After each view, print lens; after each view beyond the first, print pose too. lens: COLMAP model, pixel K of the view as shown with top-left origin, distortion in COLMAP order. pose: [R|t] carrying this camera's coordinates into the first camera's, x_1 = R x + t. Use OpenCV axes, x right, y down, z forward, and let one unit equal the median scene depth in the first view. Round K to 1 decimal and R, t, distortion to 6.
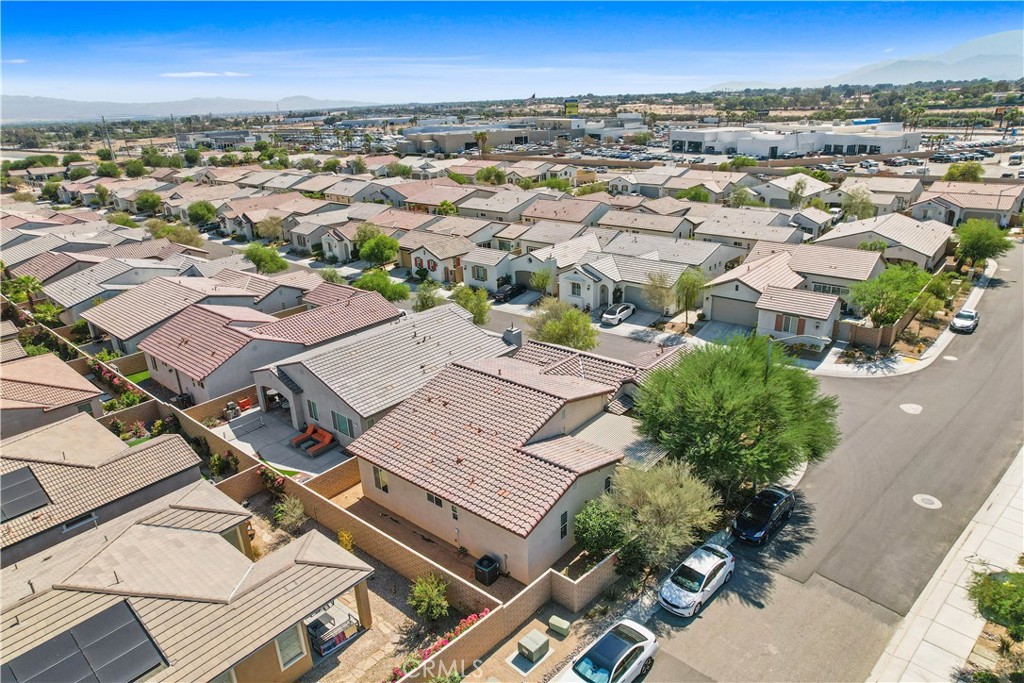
lens RADIAL K [[654.3, 0, 505.5], [0, 654.3, 353.7], [0, 0, 1]] dist [-0.076028, 0.066504]
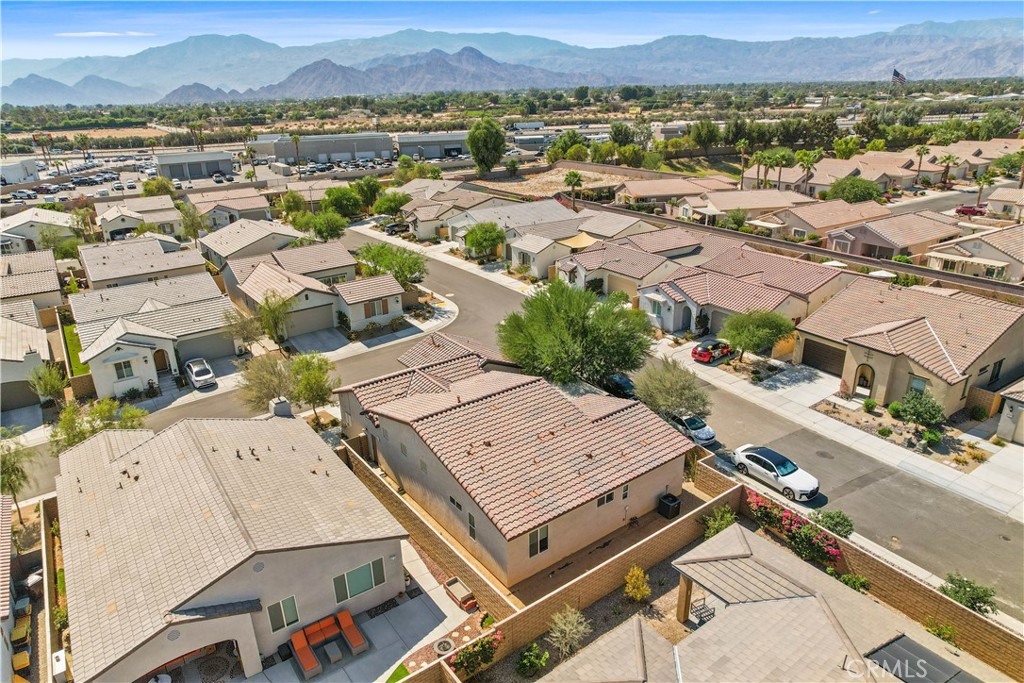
lens RADIAL K [[654.3, 0, 507.1], [0, 654.3, 349.3], [0, 0, 1]] dist [-0.076028, 0.066504]
pose [[0.230427, -0.328681, 0.915900, -0.494844], [0.371263, 0.899726, 0.229472, -0.134892], [-0.899482, 0.287163, 0.329348, 0.373142]]
